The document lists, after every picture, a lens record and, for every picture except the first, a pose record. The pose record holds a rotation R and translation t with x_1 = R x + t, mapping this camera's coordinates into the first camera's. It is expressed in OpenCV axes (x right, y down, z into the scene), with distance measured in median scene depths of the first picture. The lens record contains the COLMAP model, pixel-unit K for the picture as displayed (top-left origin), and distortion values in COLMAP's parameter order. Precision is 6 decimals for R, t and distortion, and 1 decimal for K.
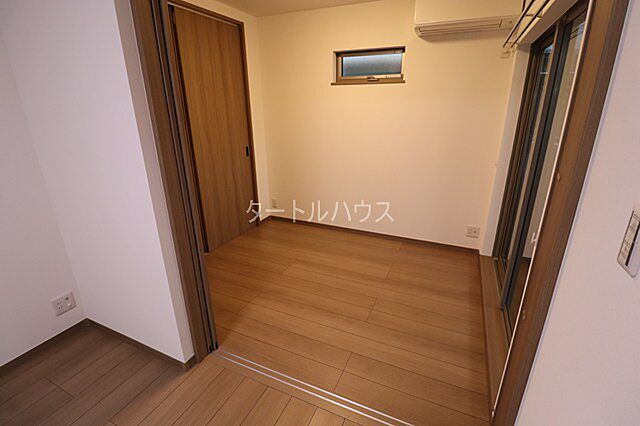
lens RADIAL K [[299.4, 0, 324.9], [0, 299.4, 207.7], [0, 0, 1]] dist [-0.011990, -0.004795]
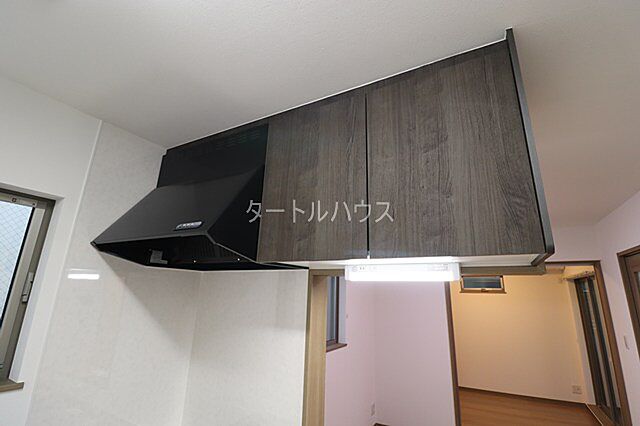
lens RADIAL K [[299.4, 0, 322.8], [0, 299.4, 211.3], [0, 0, 1]] dist [-0.011990, -0.004795]
pose [[0.995157, -0.003622, -0.098232, -0.616163], [-0.051257, 0.833590, -0.550000, 0.206526], [0.083877, 0.552371, 0.829368, -0.819895]]
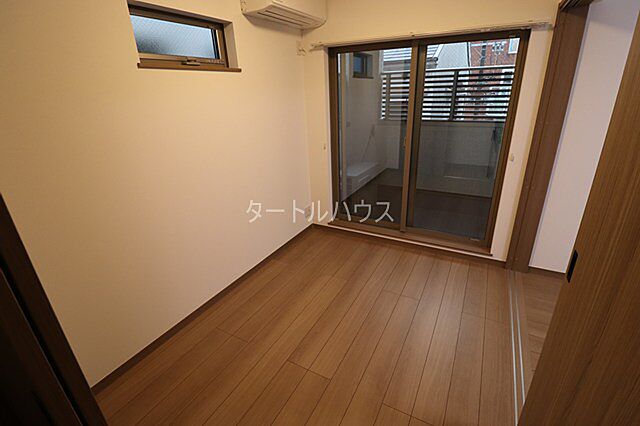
lens RADIAL K [[299.4, 0, 324.9], [0, 299.4, 211.9], [0, 0, 1]] dist [-0.011990, -0.004795]
pose [[0.061124, -0.382680, 0.921857, -0.524236], [0.345789, 0.874508, 0.340097, -0.269425], [-0.936319, 0.297980, 0.185780, 0.701714]]
